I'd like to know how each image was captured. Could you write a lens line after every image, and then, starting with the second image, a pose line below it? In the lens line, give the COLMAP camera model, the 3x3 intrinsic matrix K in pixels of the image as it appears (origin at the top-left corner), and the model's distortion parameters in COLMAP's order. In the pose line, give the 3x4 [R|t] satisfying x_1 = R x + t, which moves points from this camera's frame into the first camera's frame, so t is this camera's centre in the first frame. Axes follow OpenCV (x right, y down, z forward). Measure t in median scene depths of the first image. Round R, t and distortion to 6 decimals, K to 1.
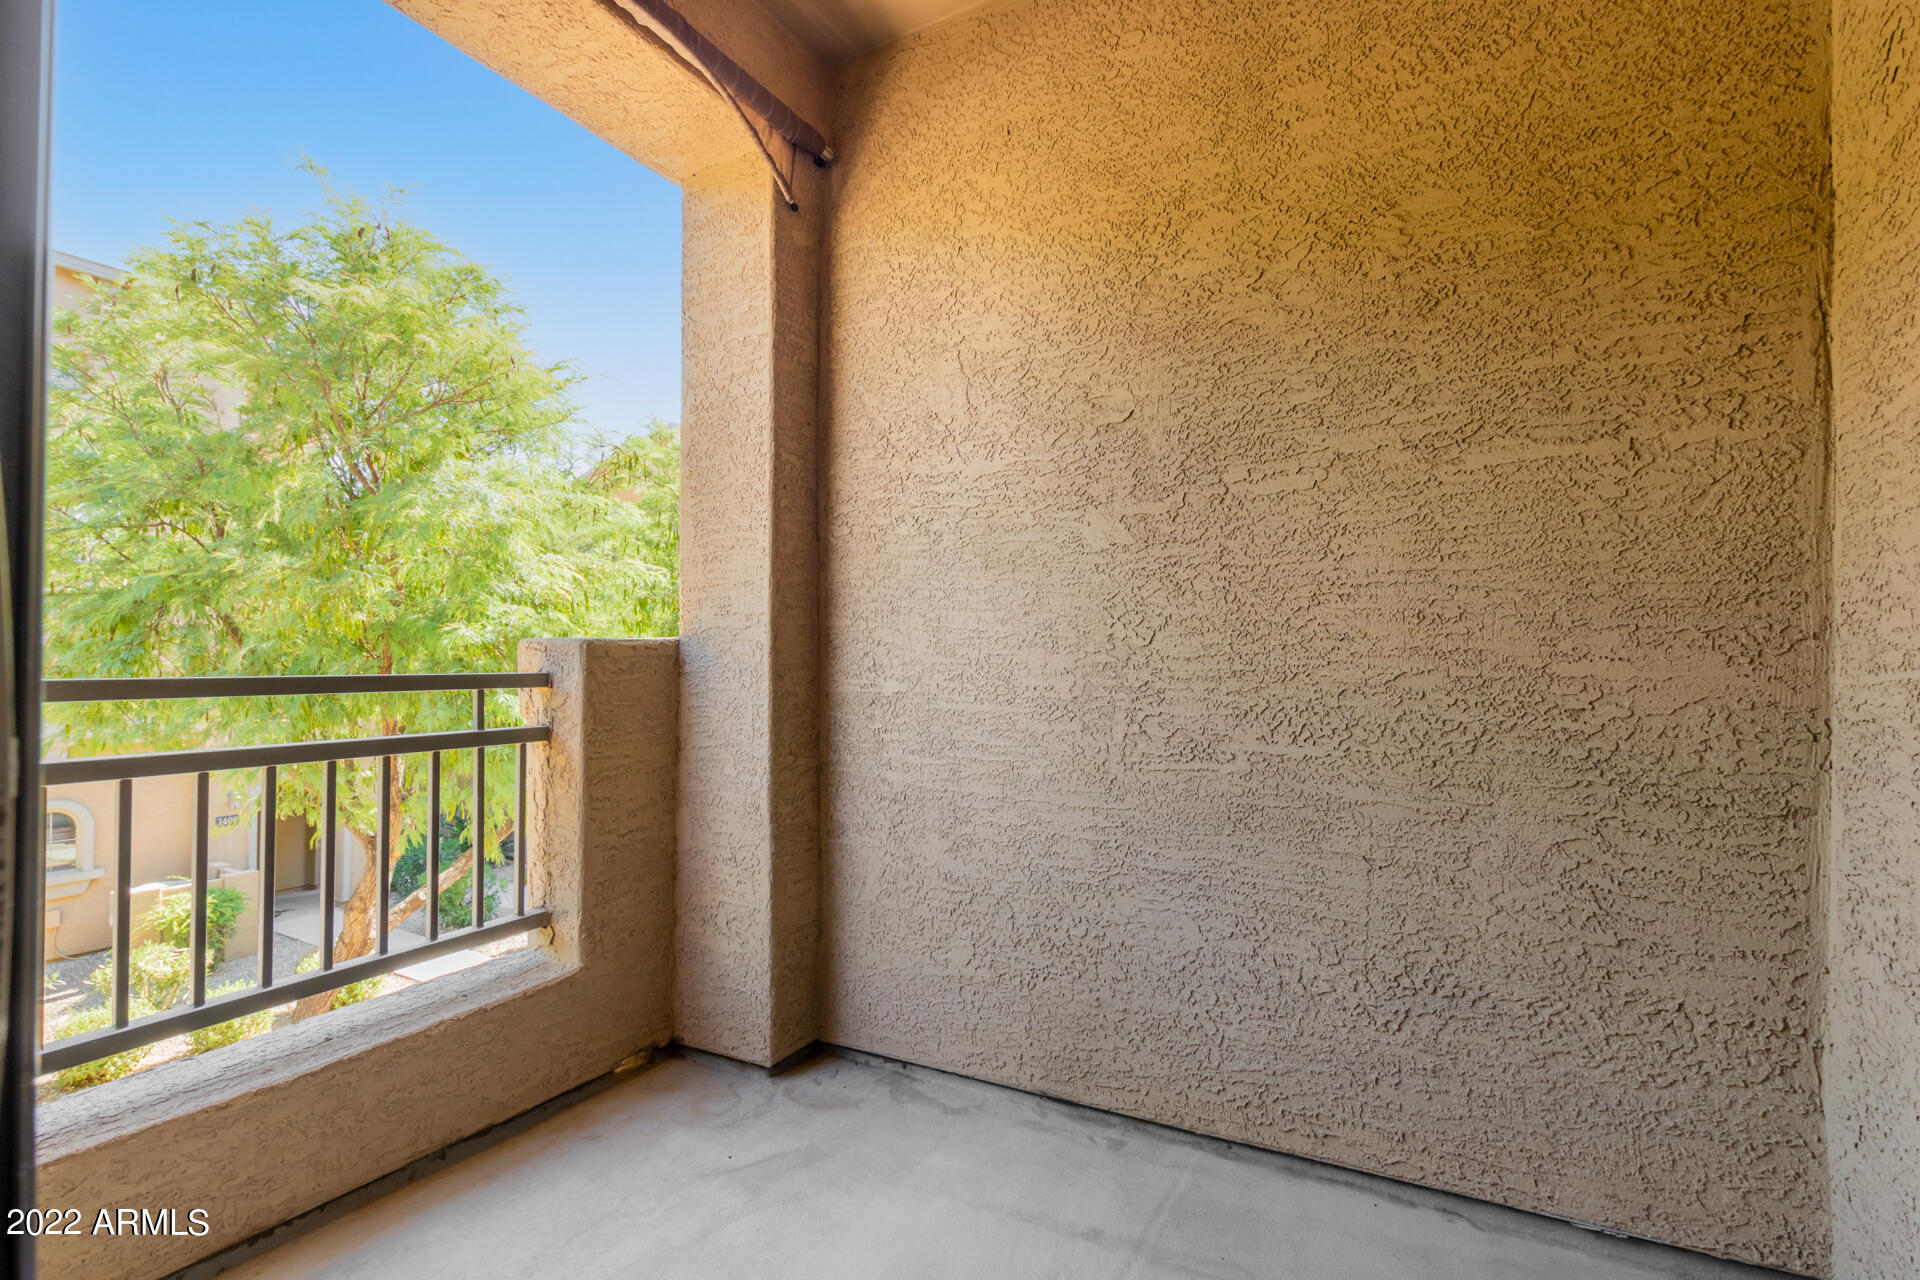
lens RADIAL K [[883.9, 0, 916.5], [0, 883.9, 643.6], [0, 0, 1]] dist [0.008608, -0.004066]
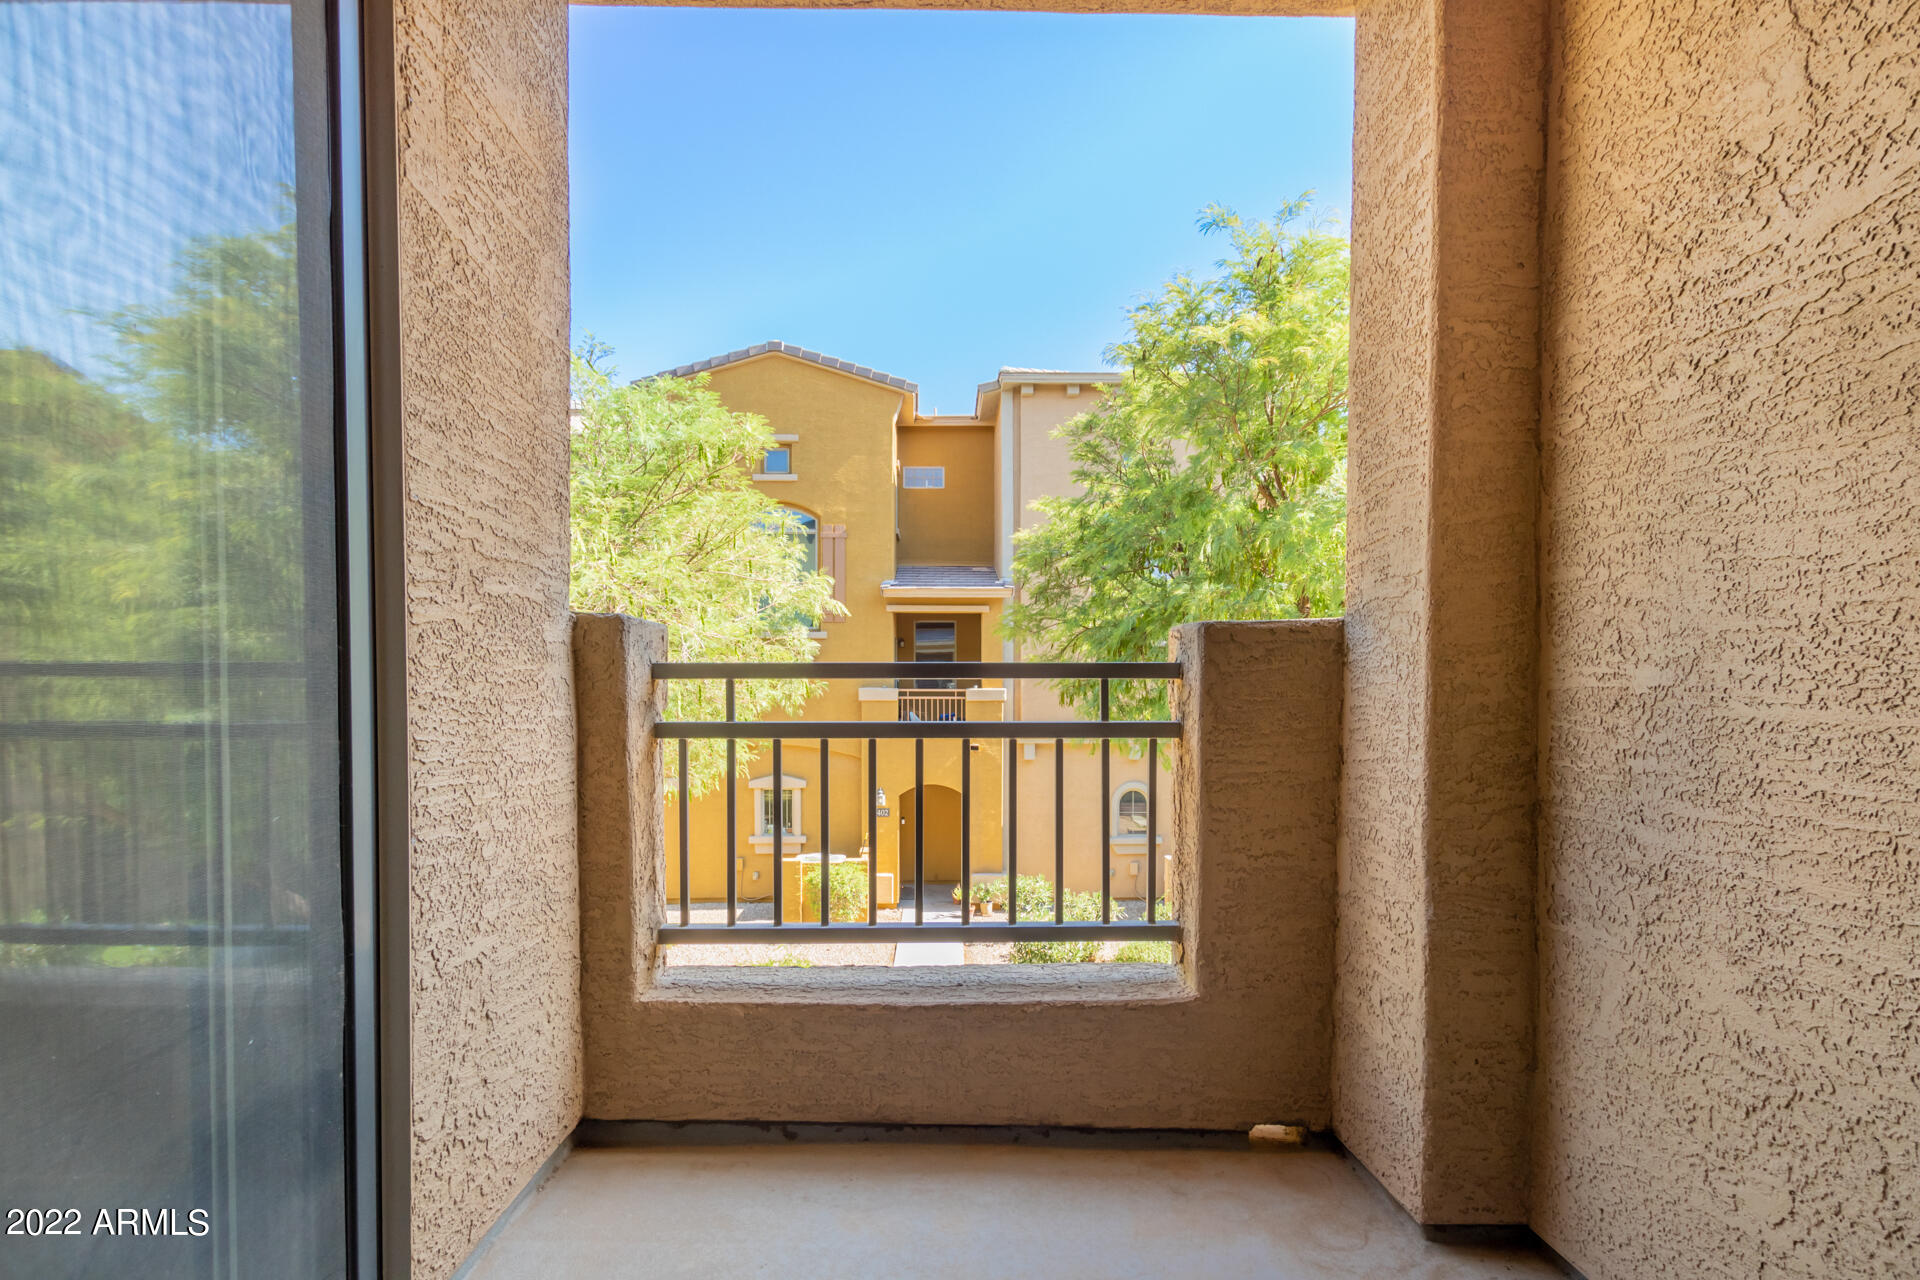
lens RADIAL K [[883.9, 0, 936.4], [0, 883.9, 699.6], [0, 0, 1]] dist [0.008608, -0.004066]
pose [[0.523999, 0.018621, -0.851516, 0.220680], [0.013878, 0.999442, 0.030396, 0.040235], [0.851606, -0.027744, 0.523447, 0.322069]]
